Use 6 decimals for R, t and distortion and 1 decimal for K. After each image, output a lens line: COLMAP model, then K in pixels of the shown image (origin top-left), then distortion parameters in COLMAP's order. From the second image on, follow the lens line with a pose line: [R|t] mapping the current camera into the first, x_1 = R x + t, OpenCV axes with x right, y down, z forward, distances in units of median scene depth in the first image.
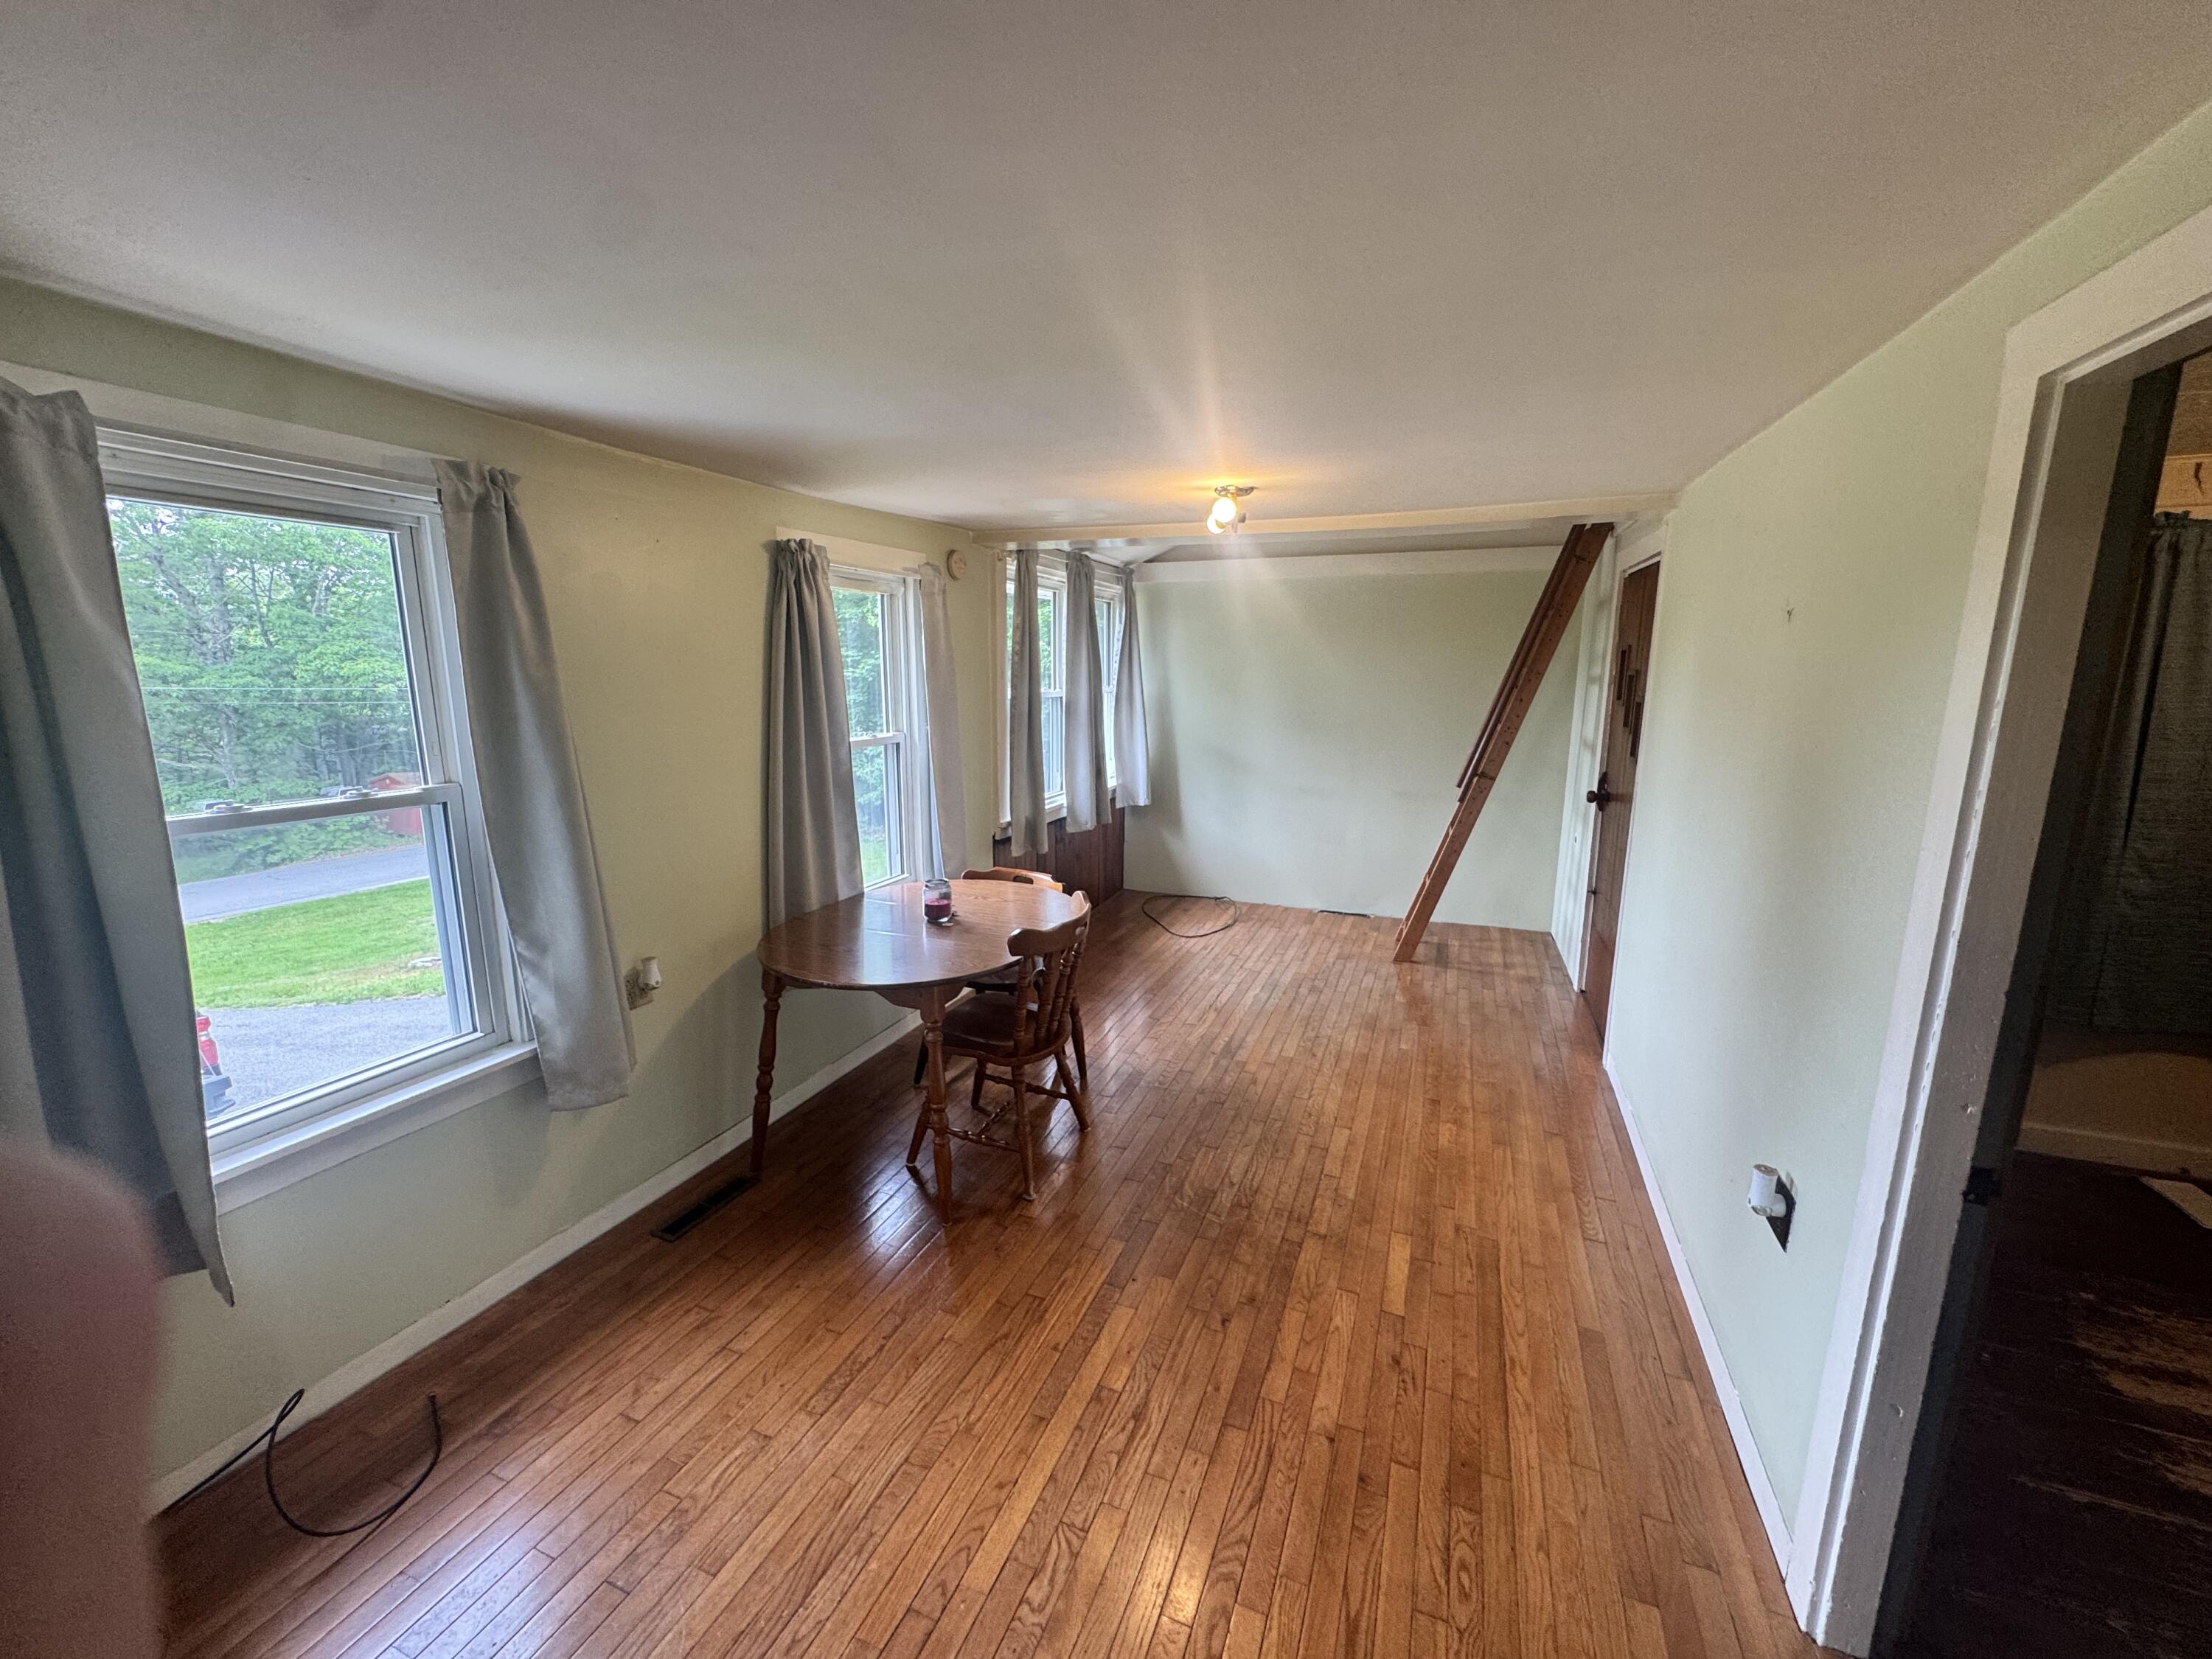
lens RADIAL K [[883.4, 0, 1106.0], [0, 883.4, 829.5], [0, 0, 1]] dist [-0.001819, 0.000041]
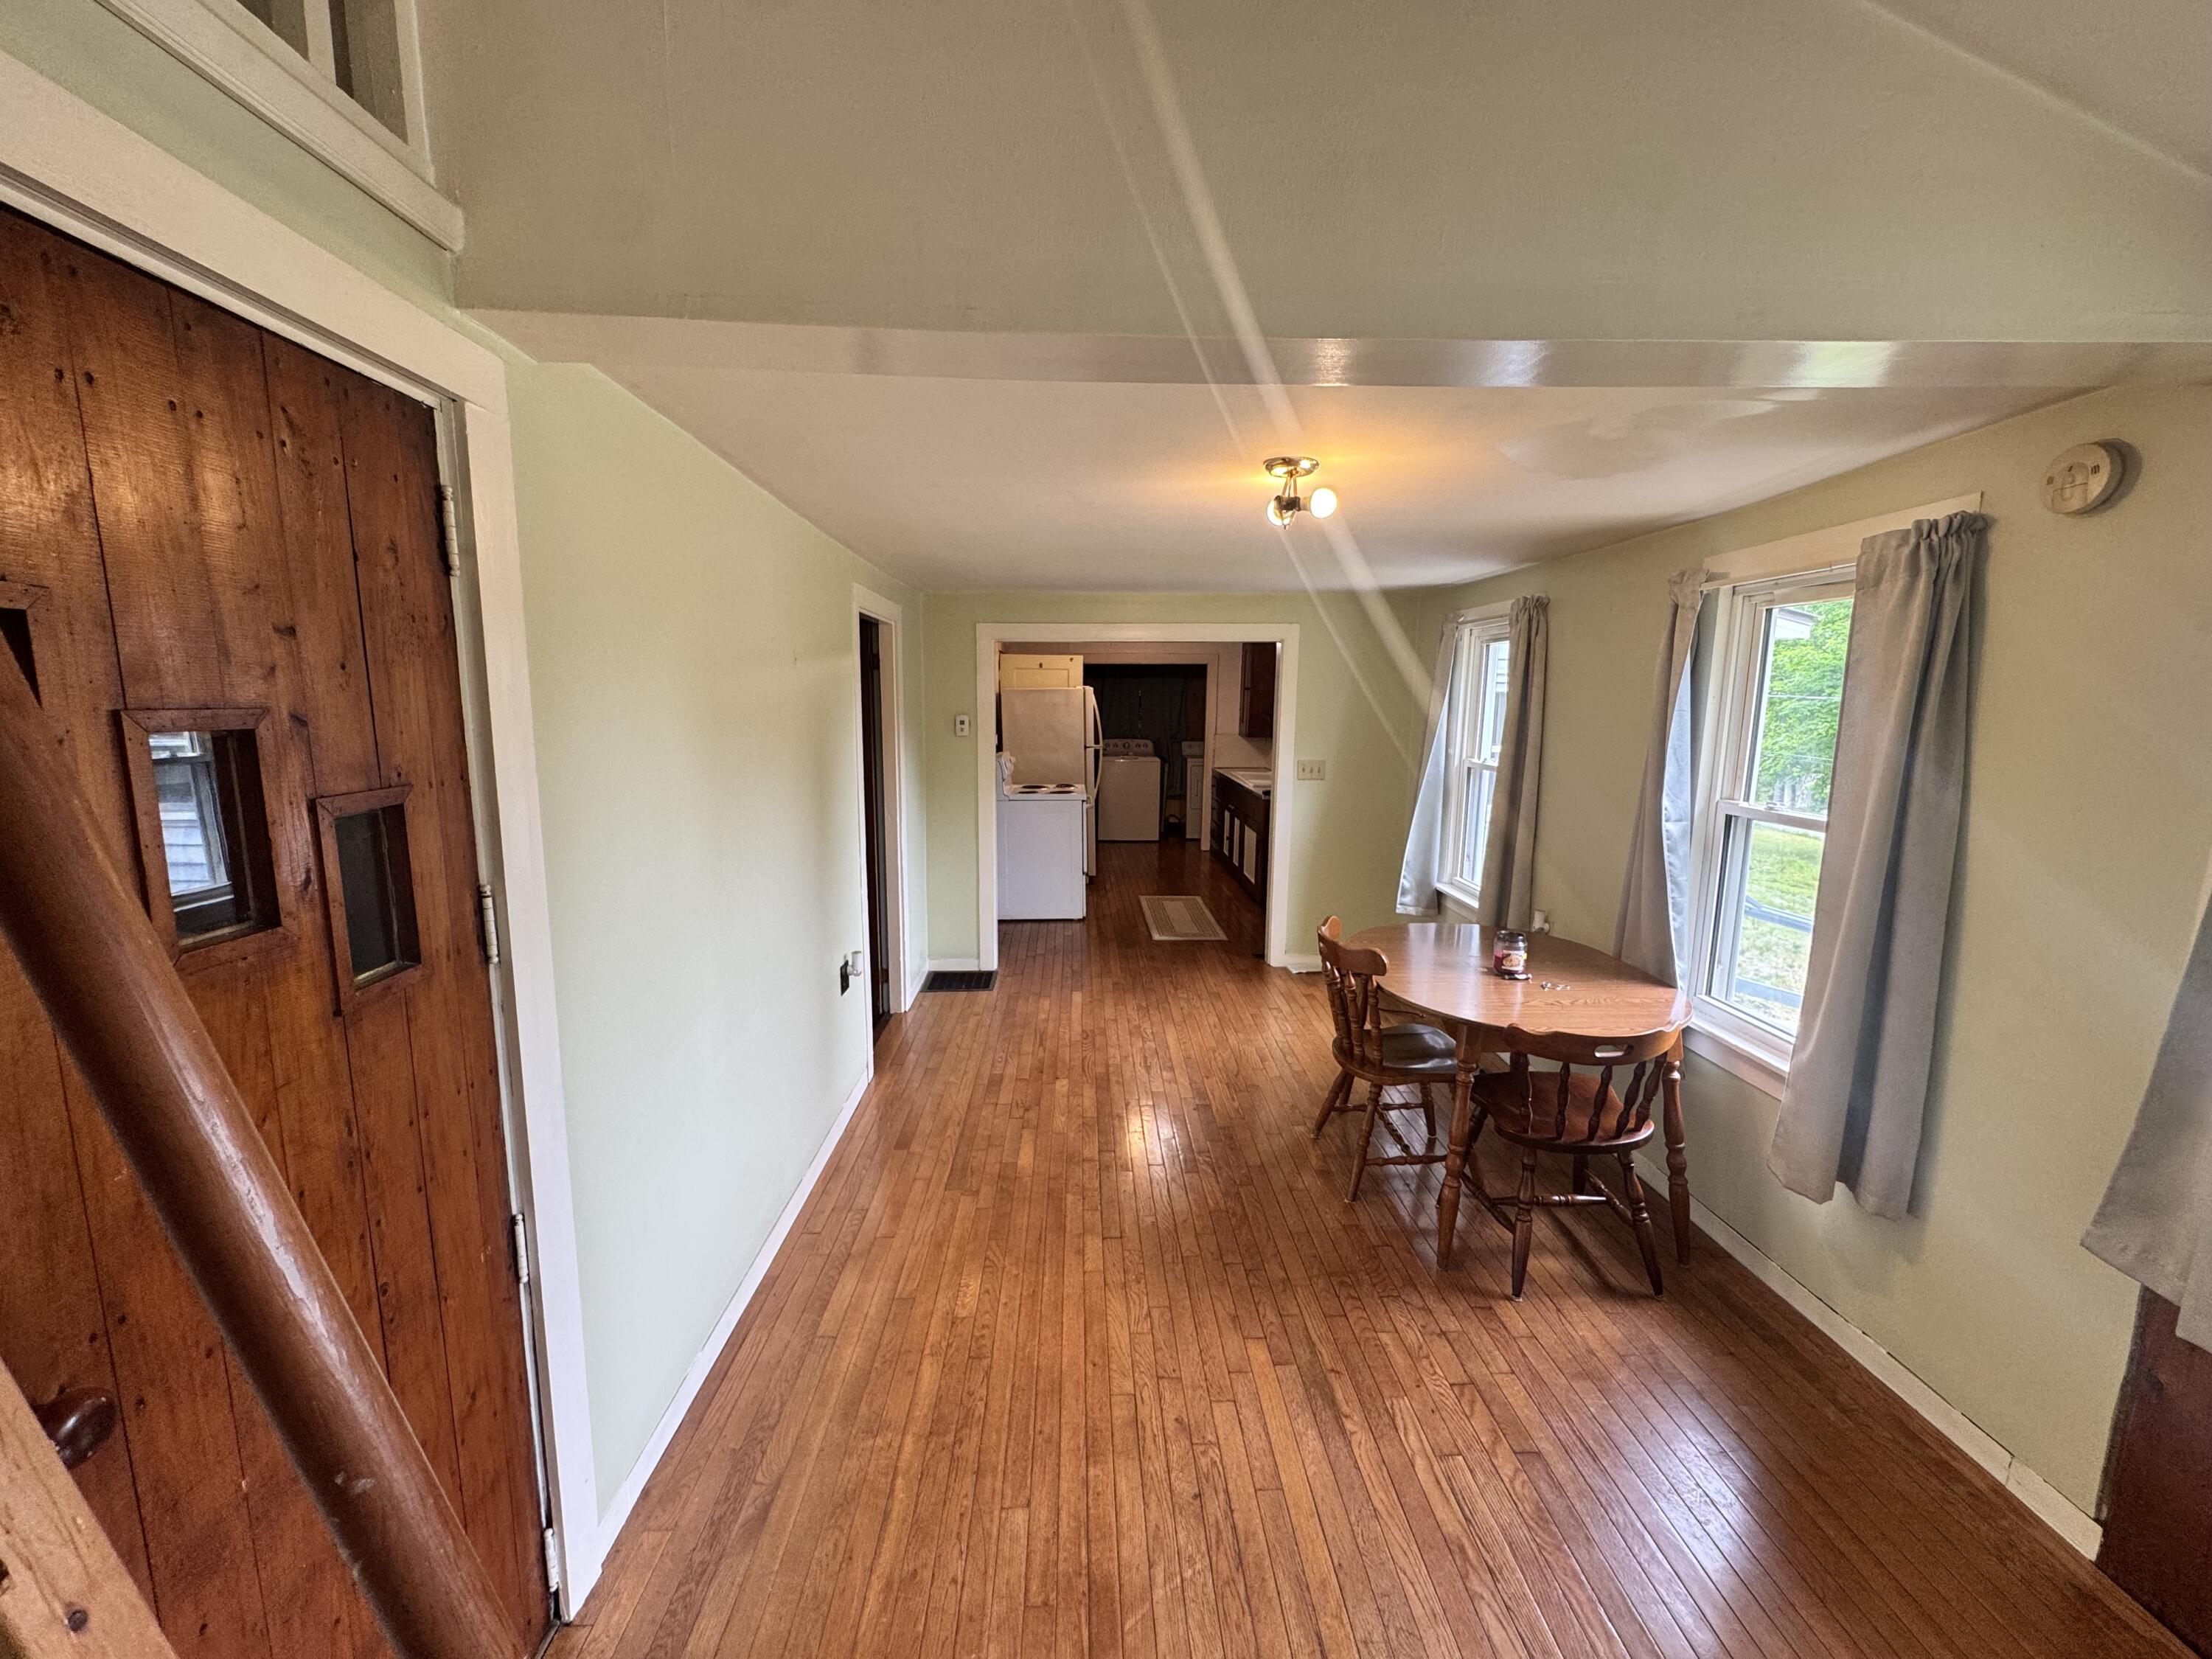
lens RADIAL K [[883.4, 0, 1106.0], [0, 883.4, 829.5], [0, 0, 1]] dist [-0.001819, 0.000041]
pose [[-0.917301, 0.048200, -0.395267, 0.570556], [-0.082416, 0.948171, 0.306885, -0.298642], [0.389572, 0.314082, -0.865786, 1.613220]]
